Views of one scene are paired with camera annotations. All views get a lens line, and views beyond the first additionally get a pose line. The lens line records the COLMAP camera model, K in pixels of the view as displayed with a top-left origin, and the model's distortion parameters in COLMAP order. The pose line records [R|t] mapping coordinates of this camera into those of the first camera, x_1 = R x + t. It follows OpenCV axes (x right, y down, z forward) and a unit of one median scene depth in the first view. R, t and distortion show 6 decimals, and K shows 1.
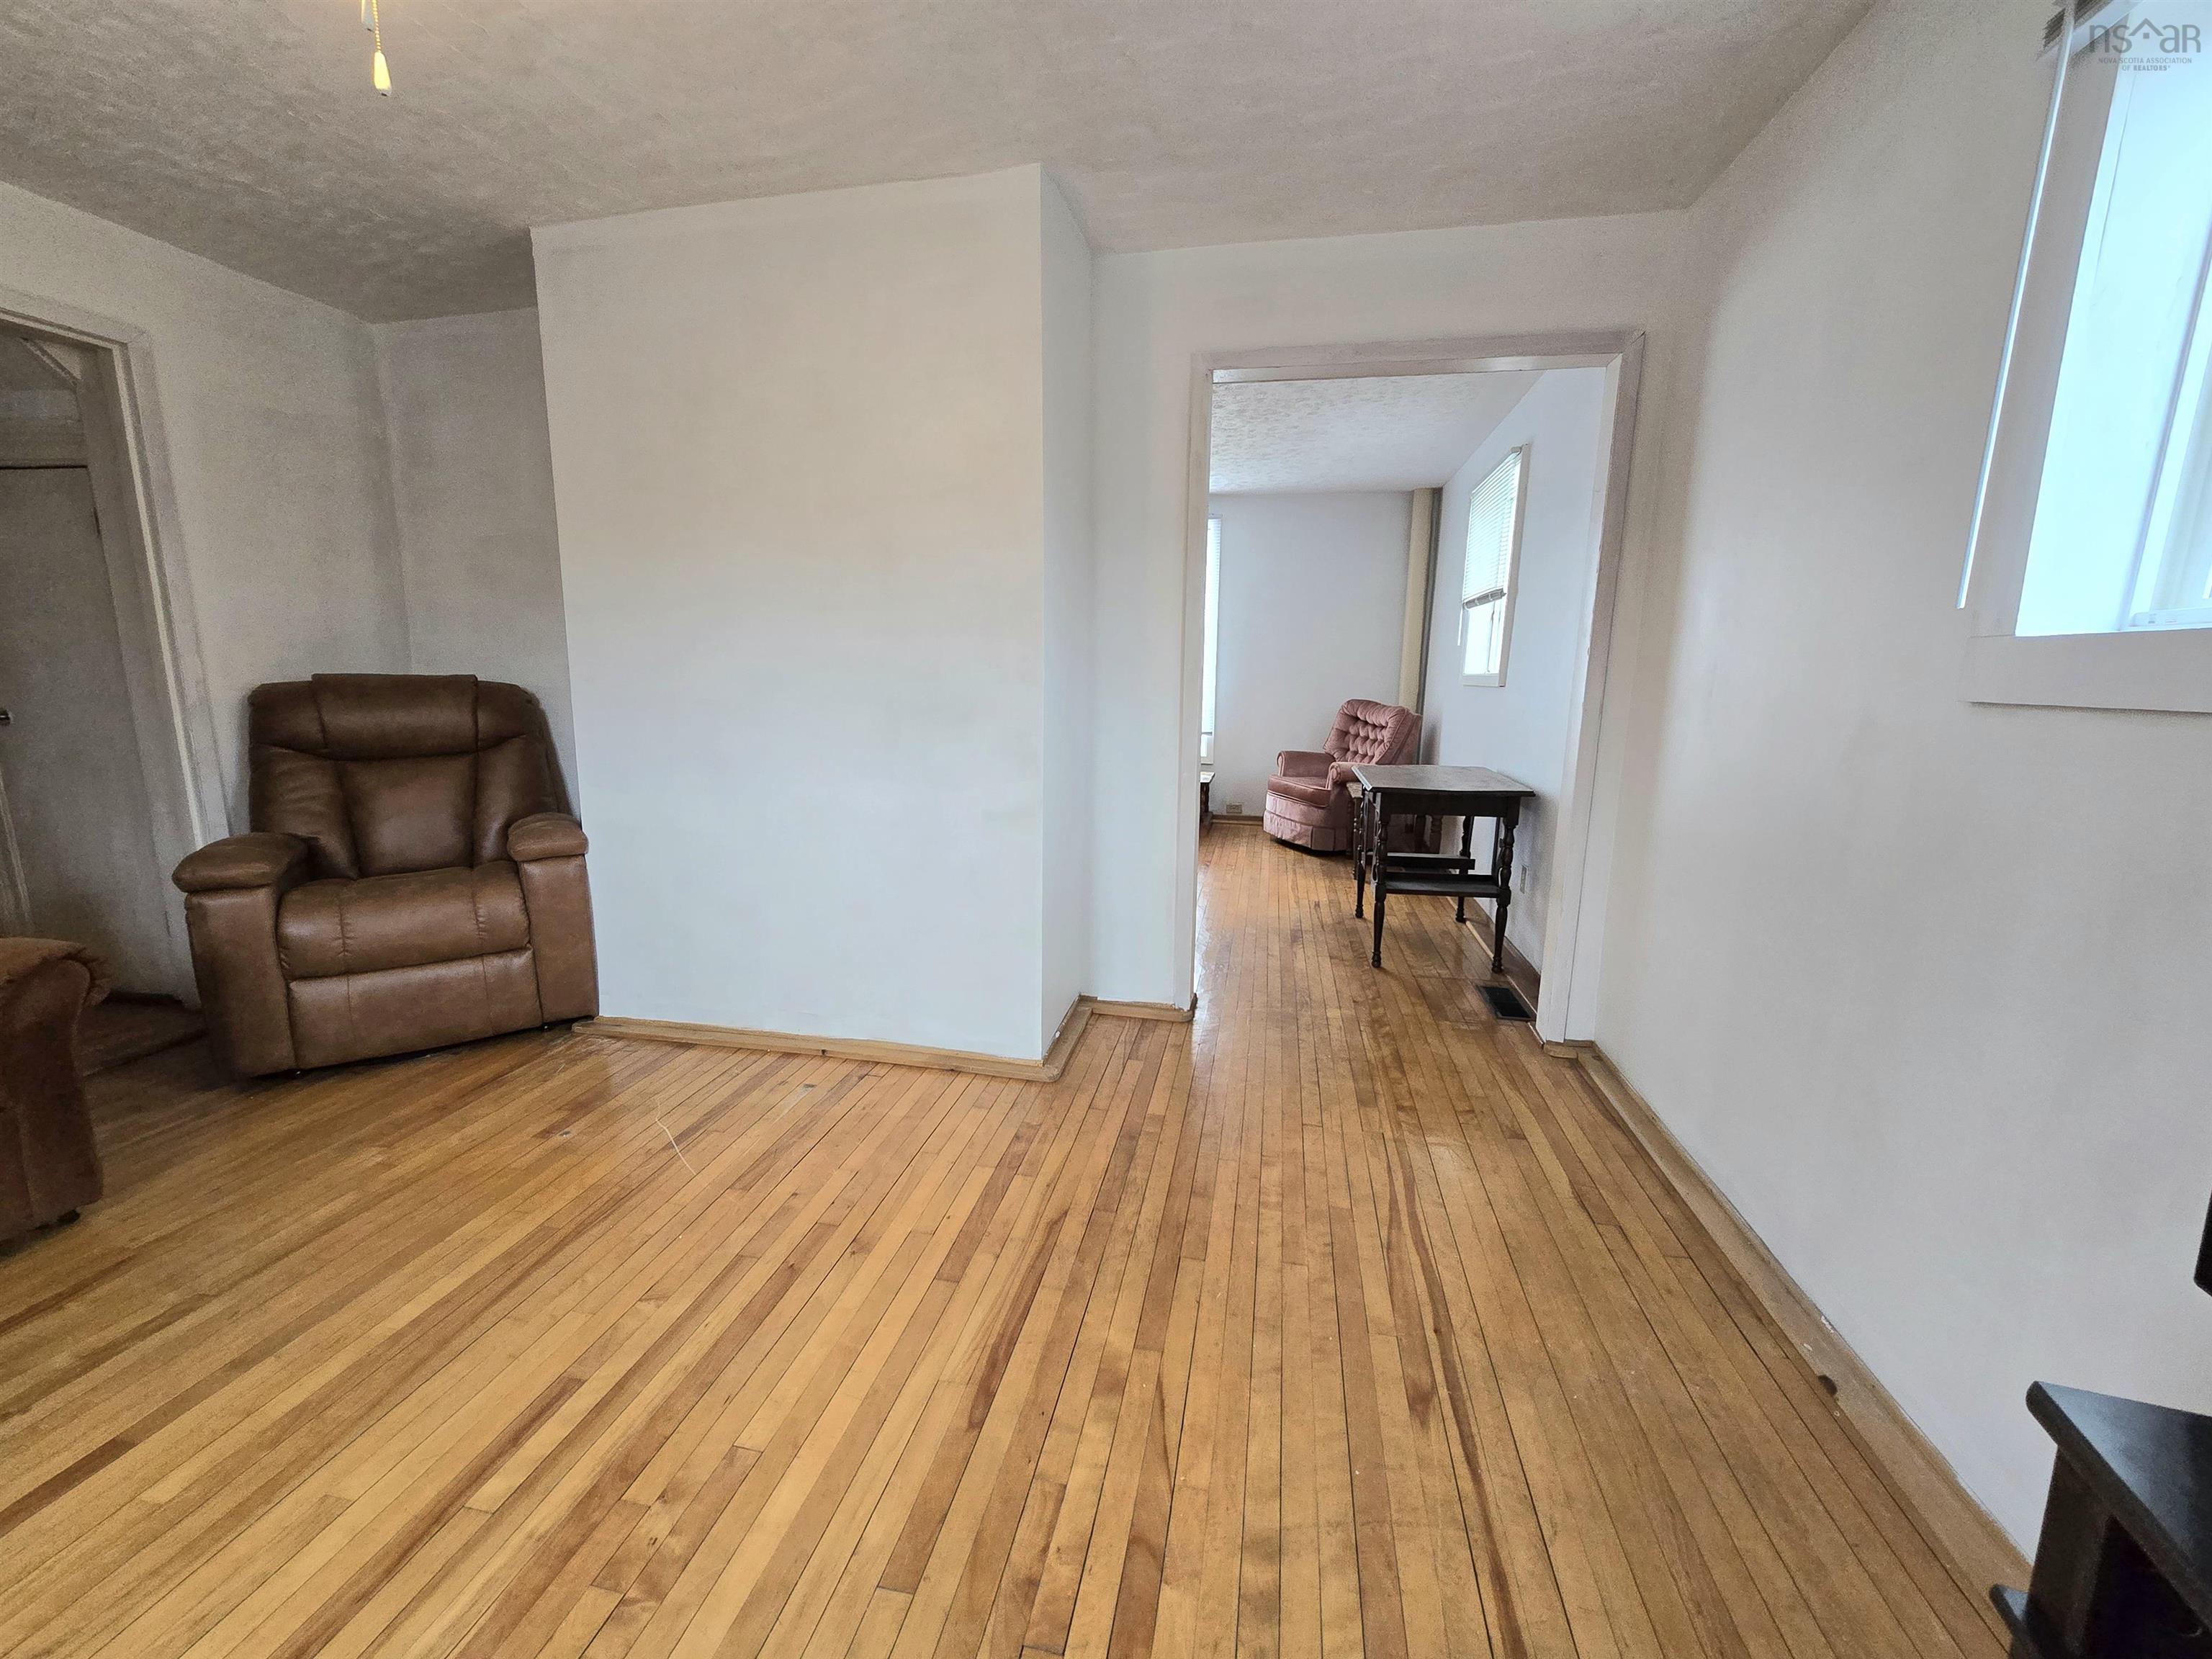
lens RADIAL K [[898.5, 0, 1105.5], [0, 898.5, 830.1], [0, 0, 1]] dist [-0.001563, -0.000319]
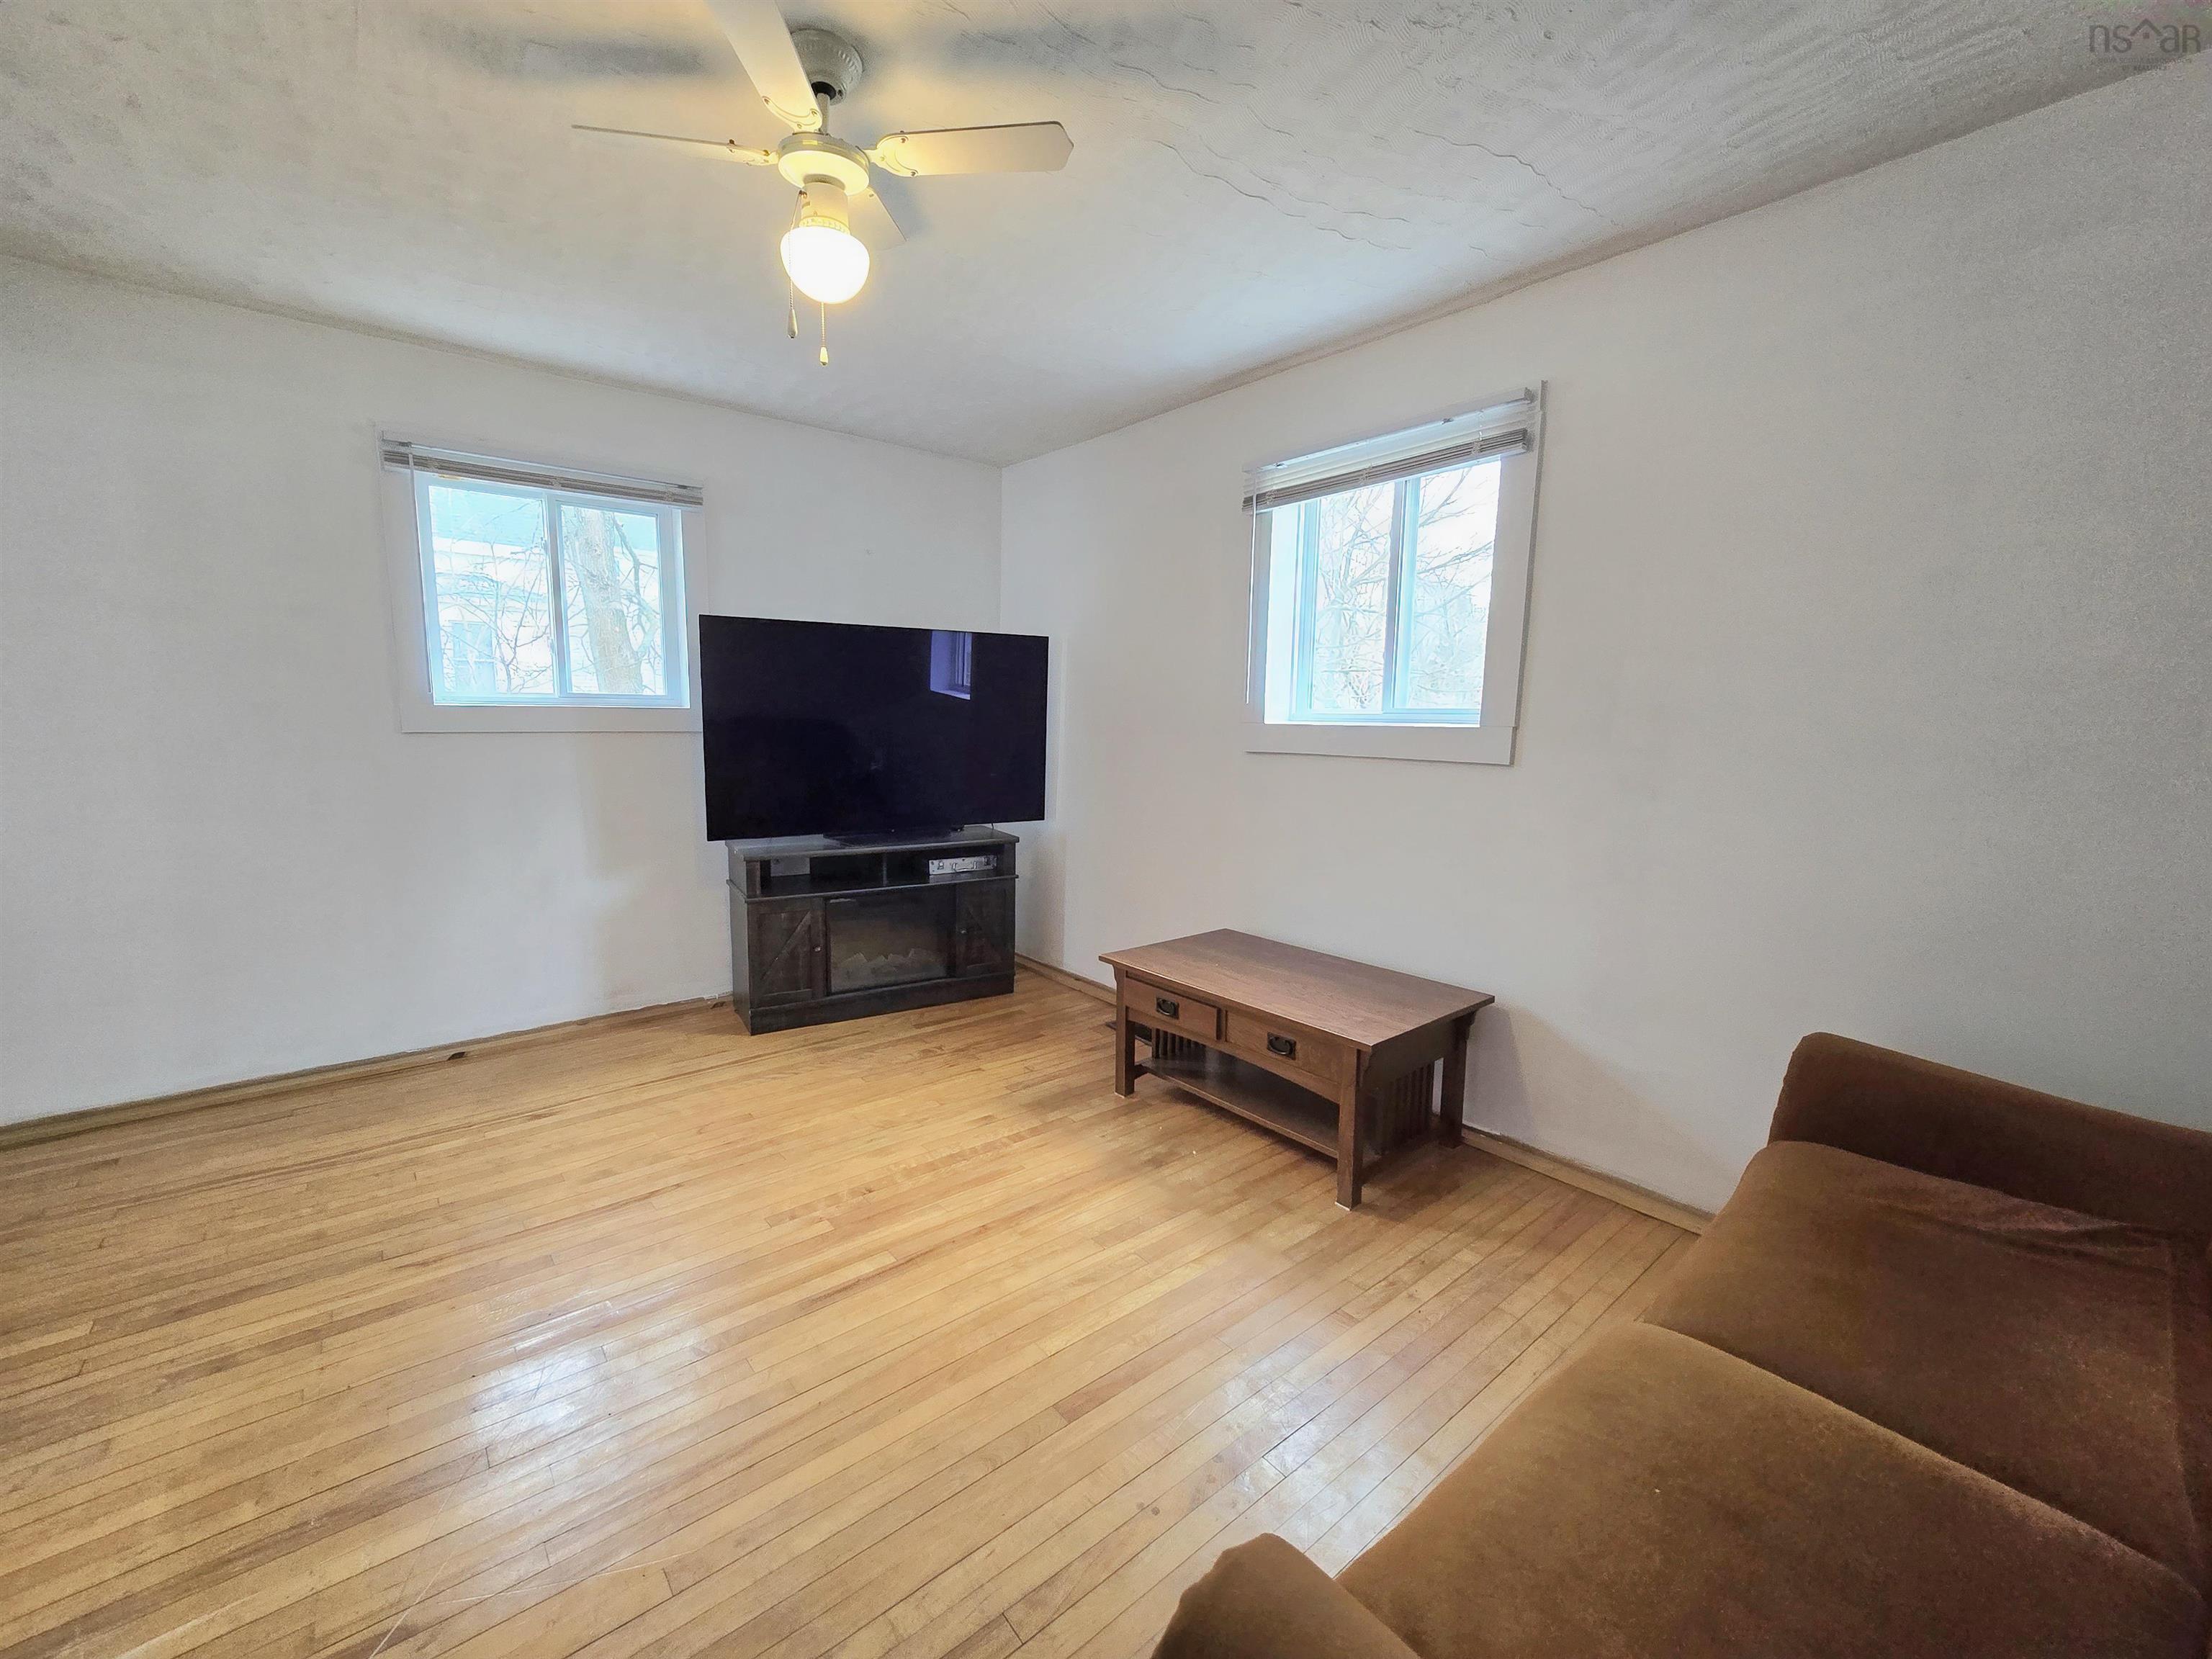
lens RADIAL K [[898.5, 0, 1104.3], [0, 898.5, 831.1], [0, 0, 1]] dist [-0.001563, -0.000319]
pose [[-0.777942, -0.105009, 0.619500, -1.795172], [0.090608, 0.956883, 0.275980, -0.359949], [-0.621769, 0.270828, -0.734885, 1.628552]]
